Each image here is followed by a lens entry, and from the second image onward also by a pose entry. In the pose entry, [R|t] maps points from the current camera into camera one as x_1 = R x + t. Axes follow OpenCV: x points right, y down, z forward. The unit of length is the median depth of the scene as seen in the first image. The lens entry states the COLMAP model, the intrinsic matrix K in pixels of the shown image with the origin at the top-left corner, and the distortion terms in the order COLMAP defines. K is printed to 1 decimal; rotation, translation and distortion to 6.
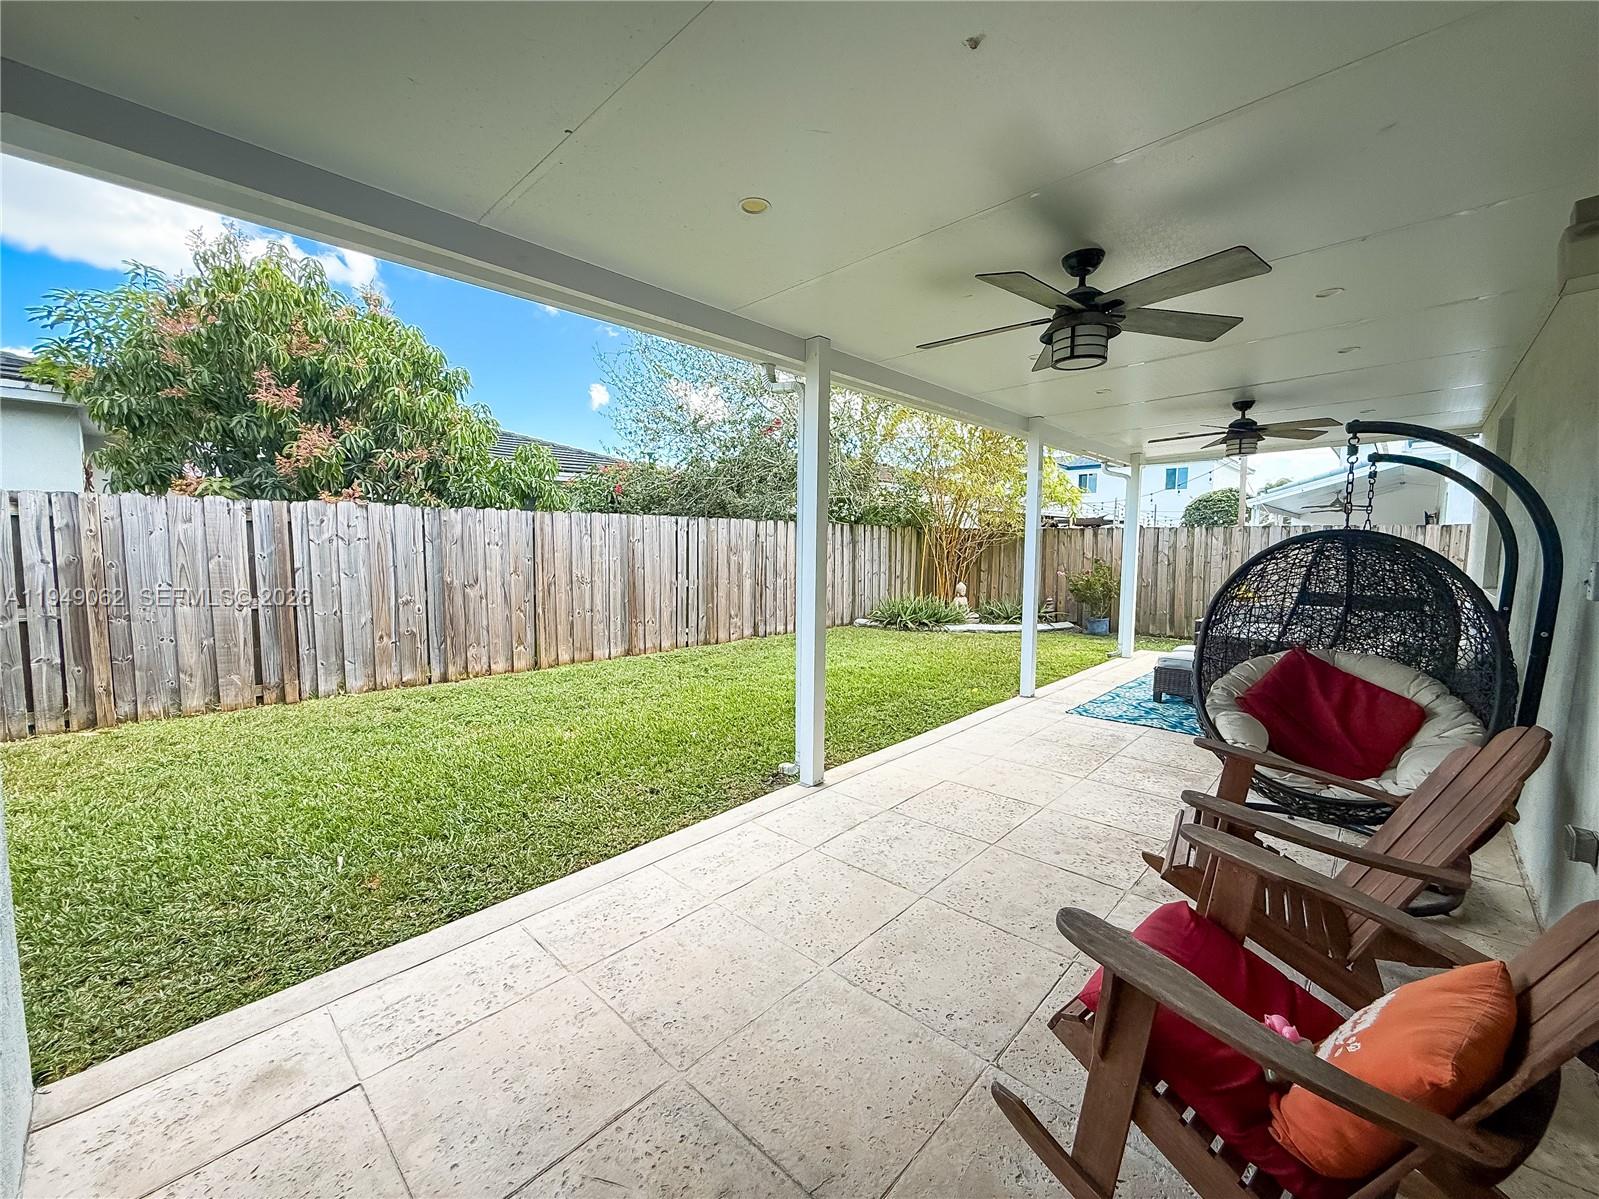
lens RADIAL K [[638.9, 0, 793.2], [0, 638.9, 597.7], [0, 0, 1]] dist [-0.002463, 0.000127]
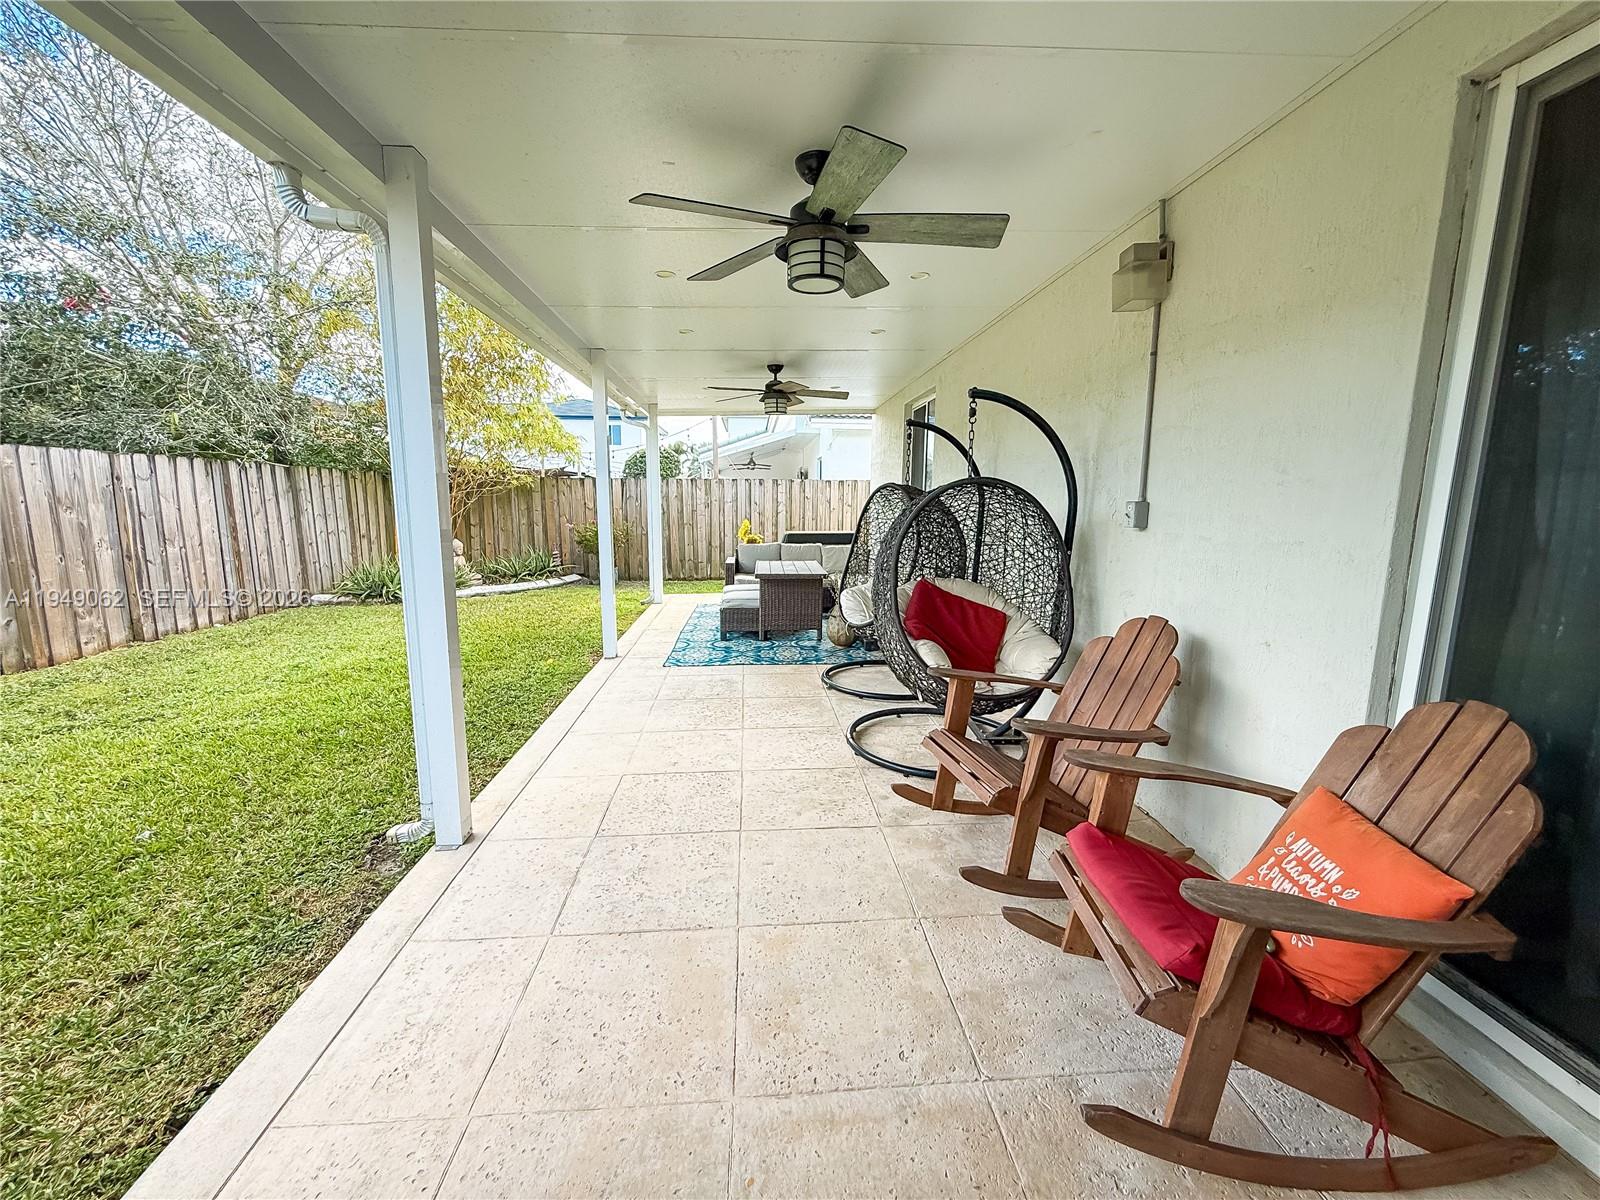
lens RADIAL K [[639.3, 0, 793.7], [0, 639.3, 597.3], [0, 0, 1]] dist [-0.002463, 0.000127]
pose [[0.676267, -0.114305, 0.727734, -0.074621], [0.060521, 0.993170, 0.099756, -0.005670], [-0.734166, -0.023419, 0.678566, 0.106641]]
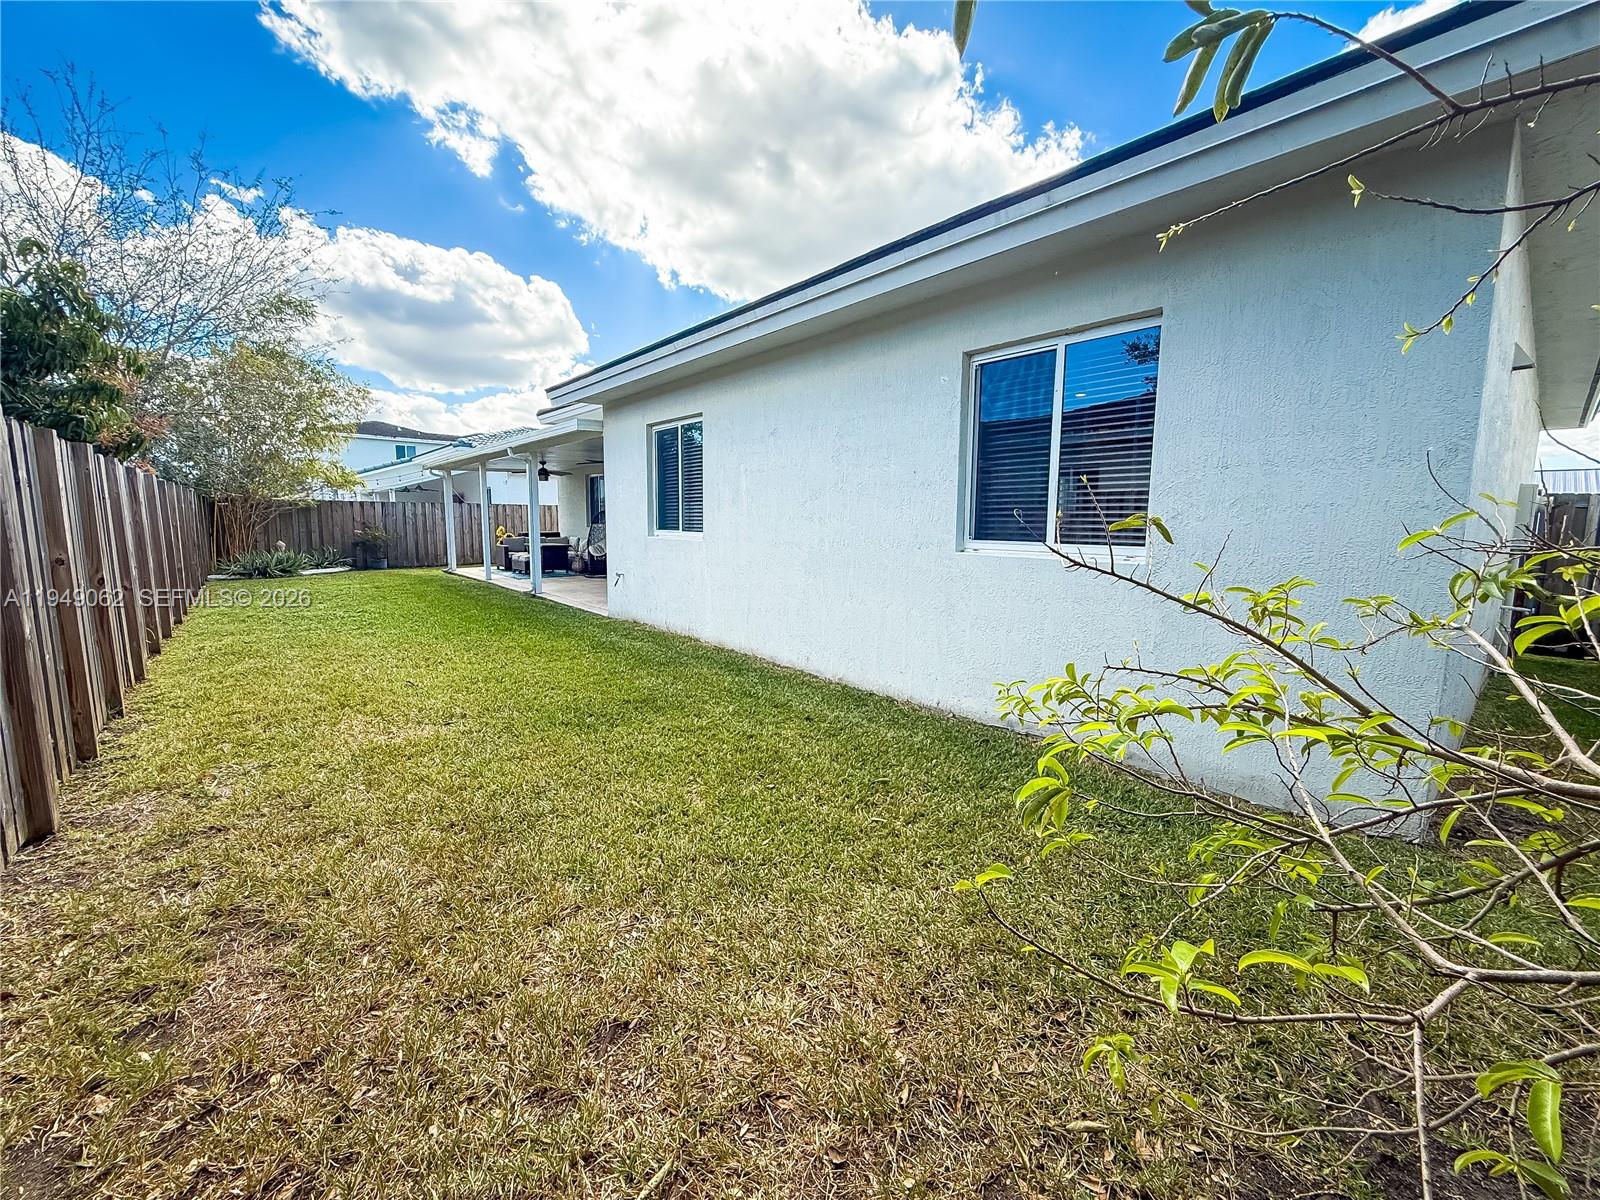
lens RADIAL K [[639.3, 0, 798.9], [0, 639.3, 599.0], [0, 0, 1]] dist [-0.002463, 0.000127]
pose [[0.108977, -0.129138, 0.985620, -1.086013], [0.079045, 0.989512, 0.120908, 0.022537], [-0.990897, 0.064732, 0.118041, -0.223150]]
